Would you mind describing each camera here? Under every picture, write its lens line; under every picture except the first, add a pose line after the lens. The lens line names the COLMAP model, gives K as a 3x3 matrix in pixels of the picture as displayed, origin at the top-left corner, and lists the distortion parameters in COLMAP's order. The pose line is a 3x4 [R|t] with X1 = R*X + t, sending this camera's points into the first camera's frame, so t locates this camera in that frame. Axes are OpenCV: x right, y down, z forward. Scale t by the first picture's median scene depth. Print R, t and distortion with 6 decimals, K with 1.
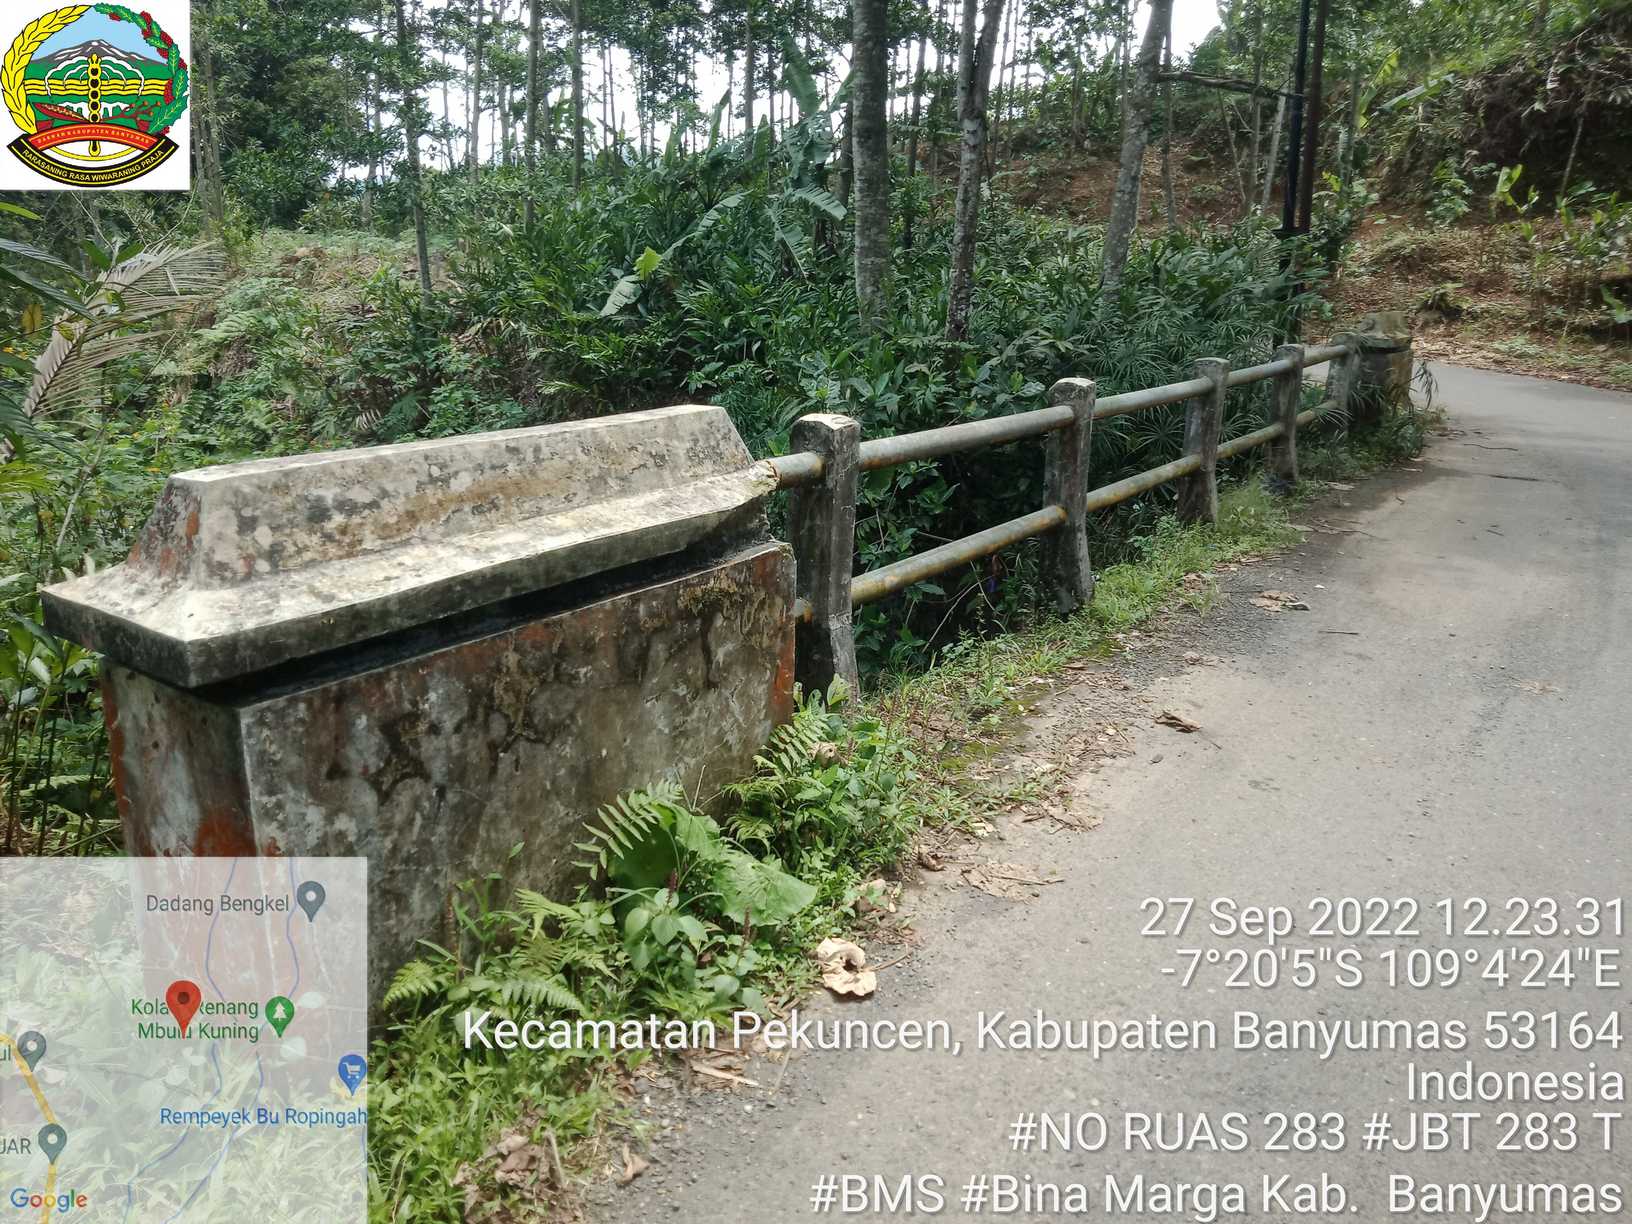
lens RADIAL K [[1199.5, 0, 806.6], [0, 1199.5, 608.0], [0, 0, 1]] dist [0.014256, -0.006666]
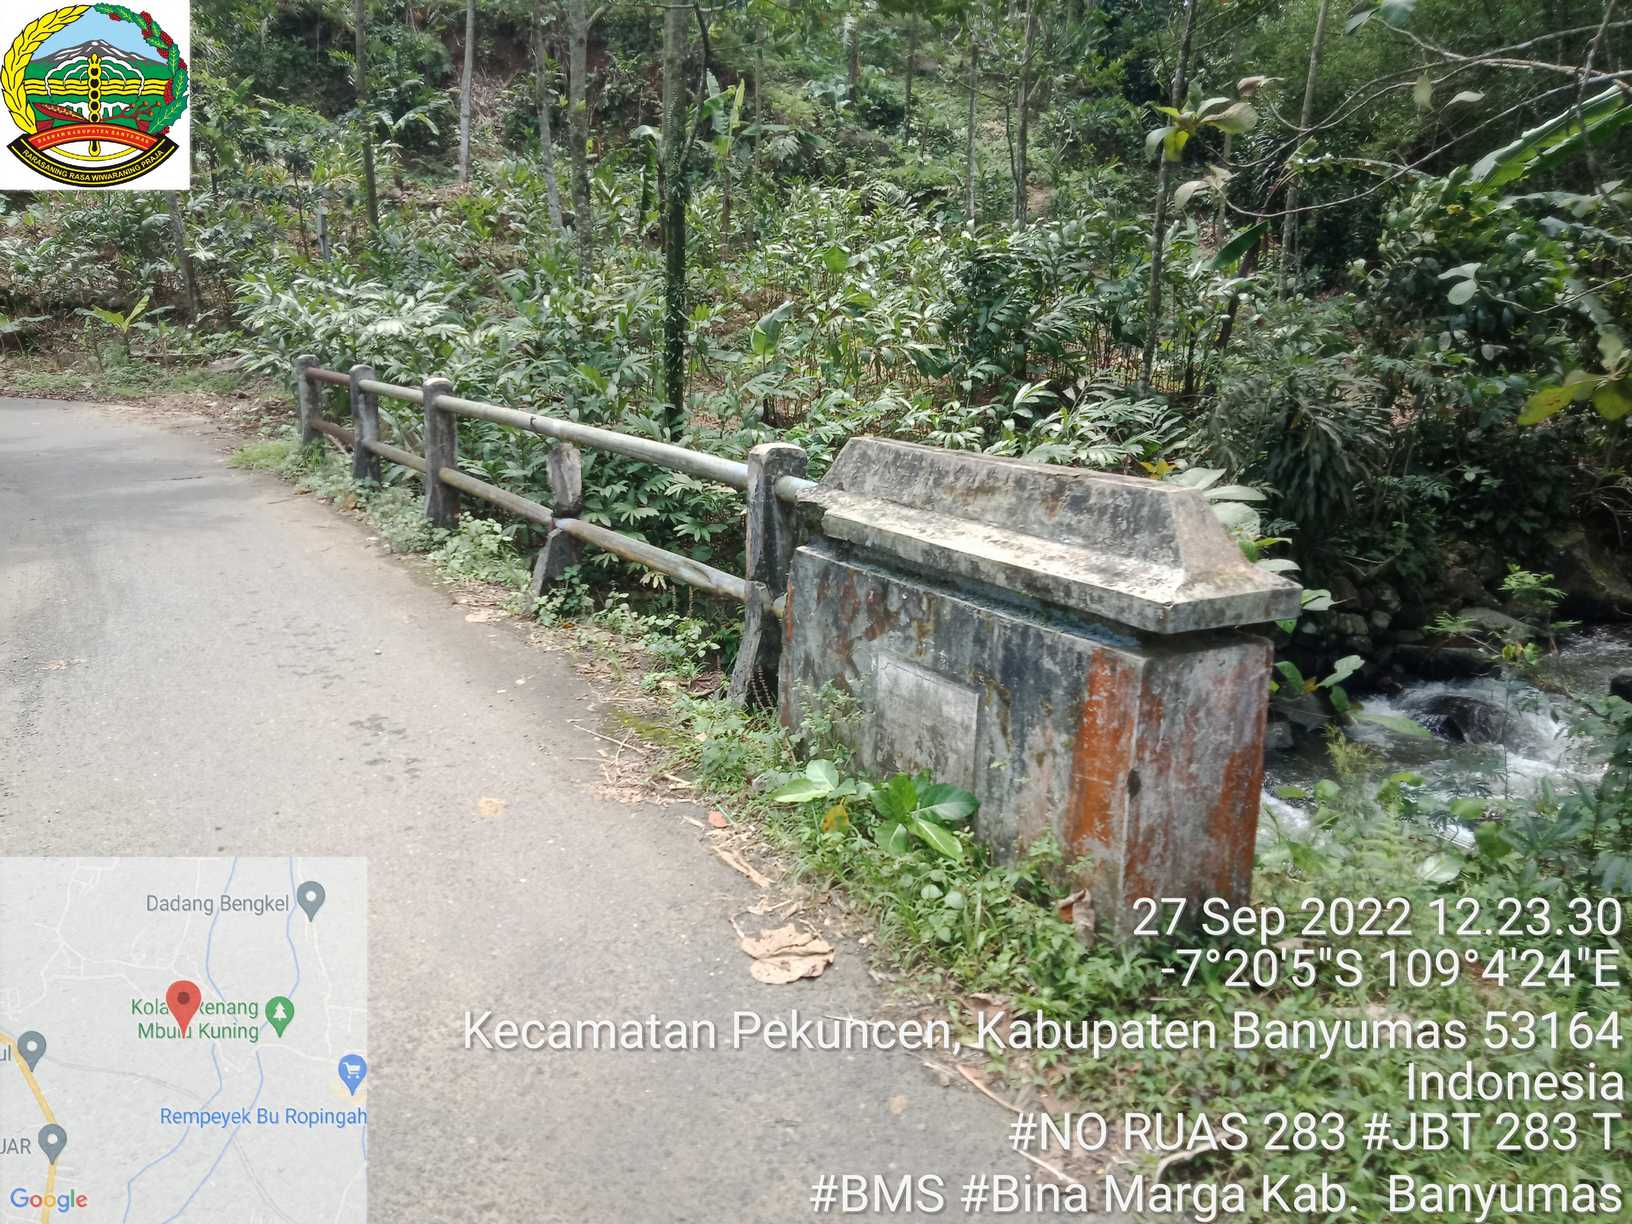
lens RADIAL K [[1199.5, 0, 813.5], [0, 1199.5, 607.2], [0, 0, 1]] dist [0.014256, -0.006666]
pose [[0.399222, -0.247407, 0.882843, -0.035198], [0.255455, 0.954789, 0.152053, 0.009735], [-0.880548, 0.164824, 0.444374, -0.046243]]
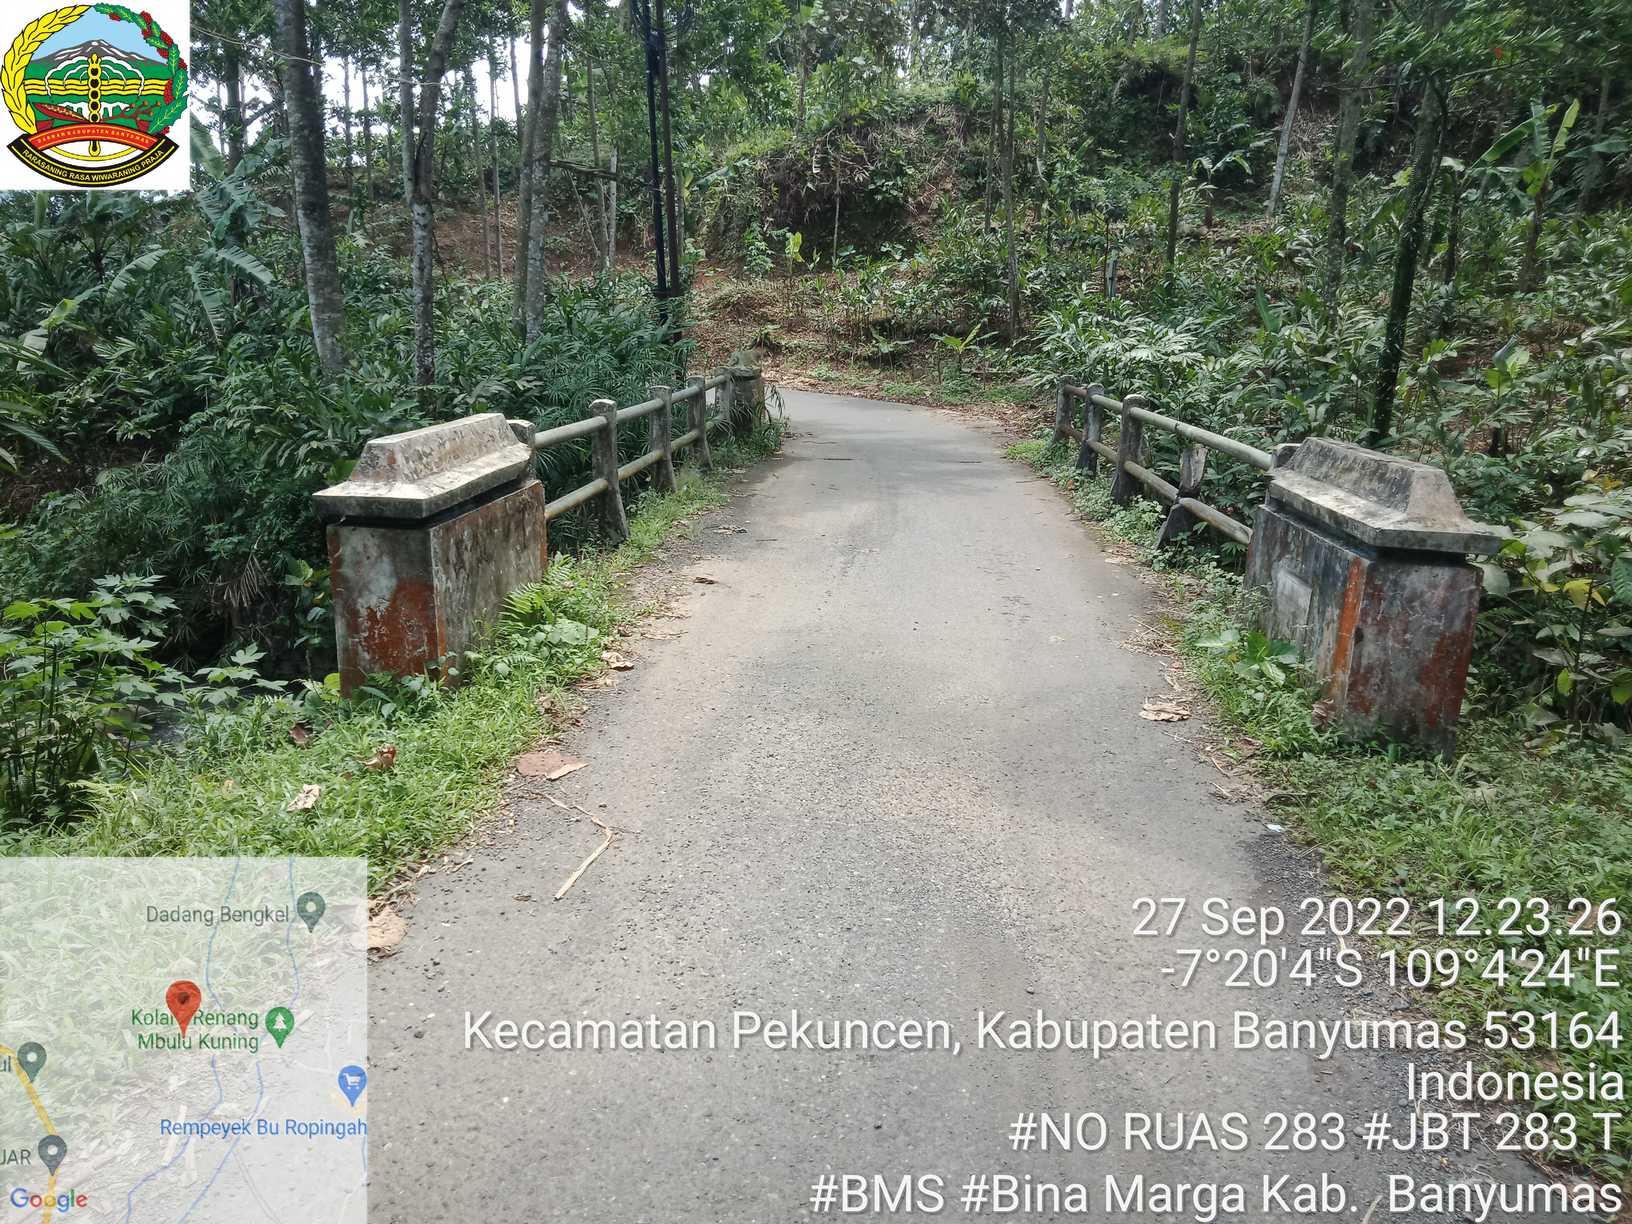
lens RADIAL K [[1199.5, 0, 818.5], [0, 1199.5, 614.6], [0, 0, 1]] dist [0.014256, -0.006666]
pose [[0.866015, -0.131932, 0.482299, -0.156977], [0.144291, 0.989468, 0.011578, 0.054604], [-0.478747, 0.059565, 0.875930, -0.249743]]
